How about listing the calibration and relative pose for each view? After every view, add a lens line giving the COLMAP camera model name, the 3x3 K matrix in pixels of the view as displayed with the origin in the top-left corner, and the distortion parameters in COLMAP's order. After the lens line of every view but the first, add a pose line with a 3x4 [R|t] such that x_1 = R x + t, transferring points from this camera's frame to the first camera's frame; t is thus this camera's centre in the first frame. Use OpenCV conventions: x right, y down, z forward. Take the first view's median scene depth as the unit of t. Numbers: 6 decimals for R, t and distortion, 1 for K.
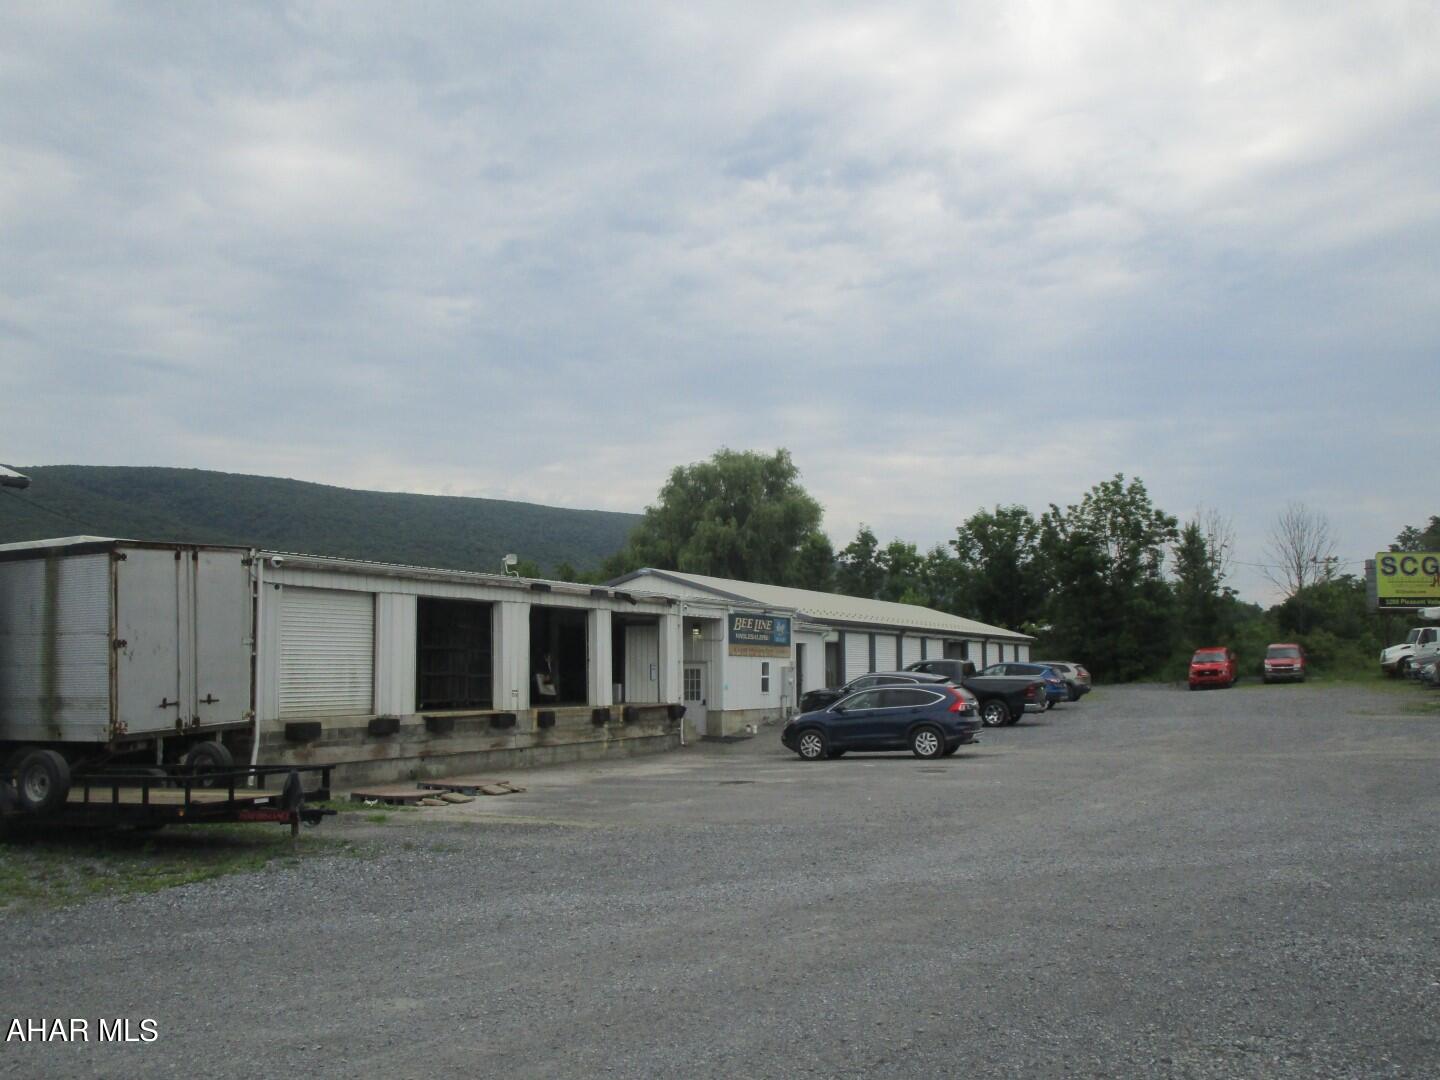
lens RADIAL K [[1359.0, 0, 720.0], [0, 1359.0, 538.7], [0, 0, 1]] dist [-0.006609, 0.000000]
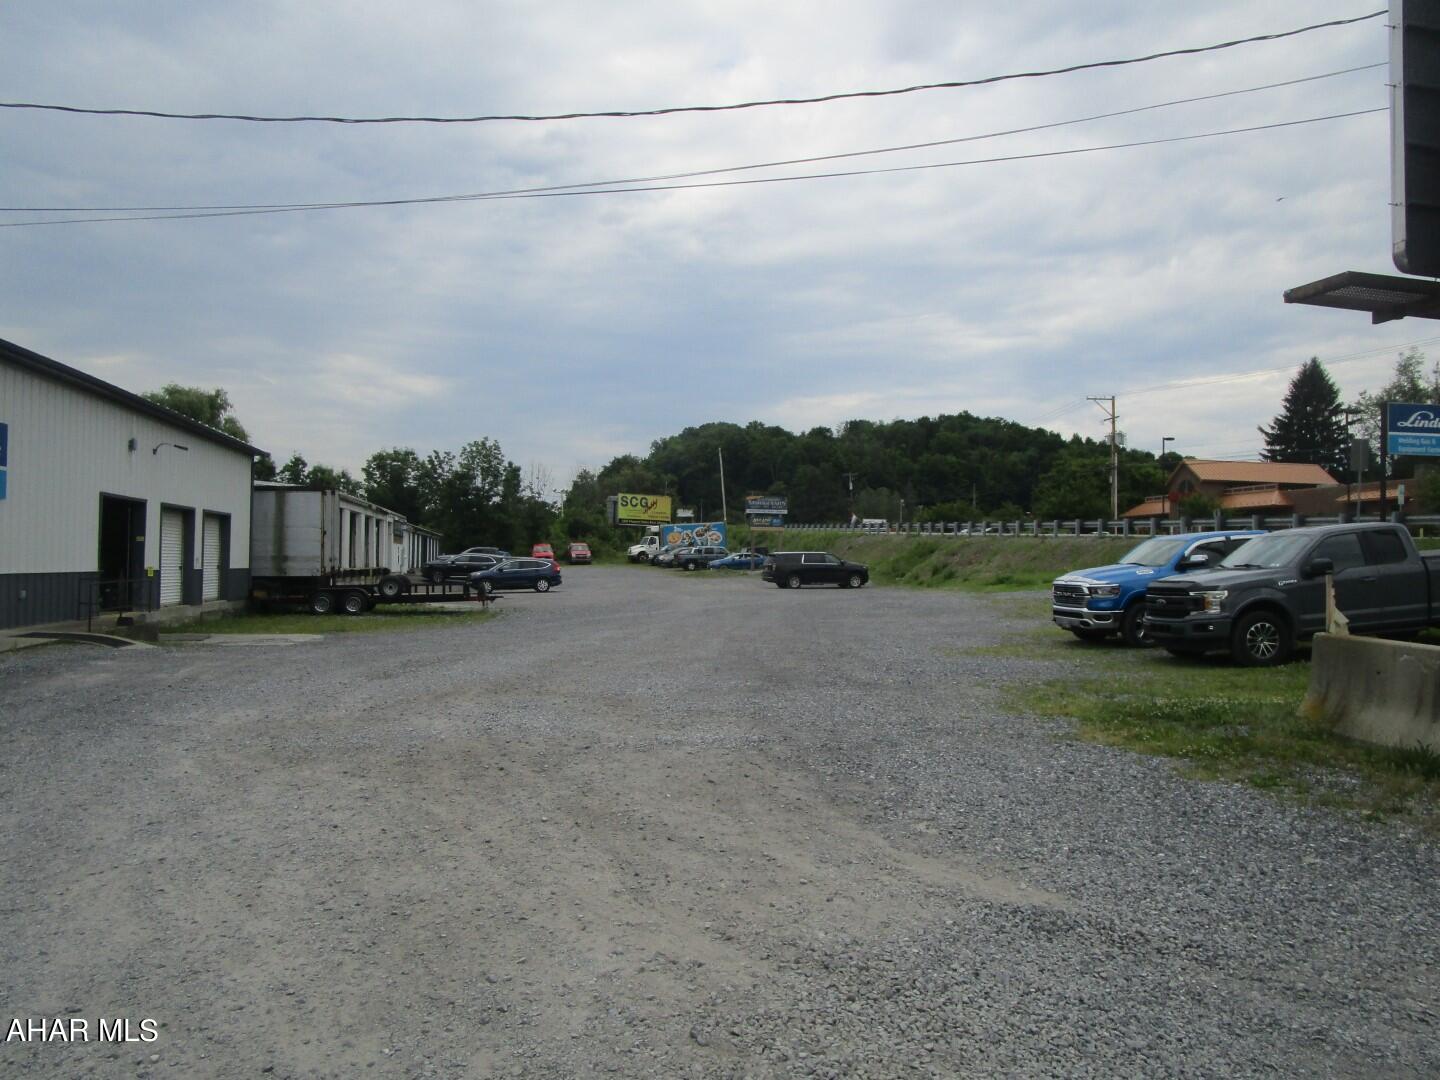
lens RADIAL K [[1018.3, 0, 719.9], [0, 1018.3, 540.9], [0, 0, 1]] dist [-0.000177, -0.000144]
pose [[0.804948, 0.027540, 0.592706, -0.204239], [-0.074759, 0.995669, 0.055267, -0.011623], [-0.588617, -0.088797, 0.803521, -0.167479]]
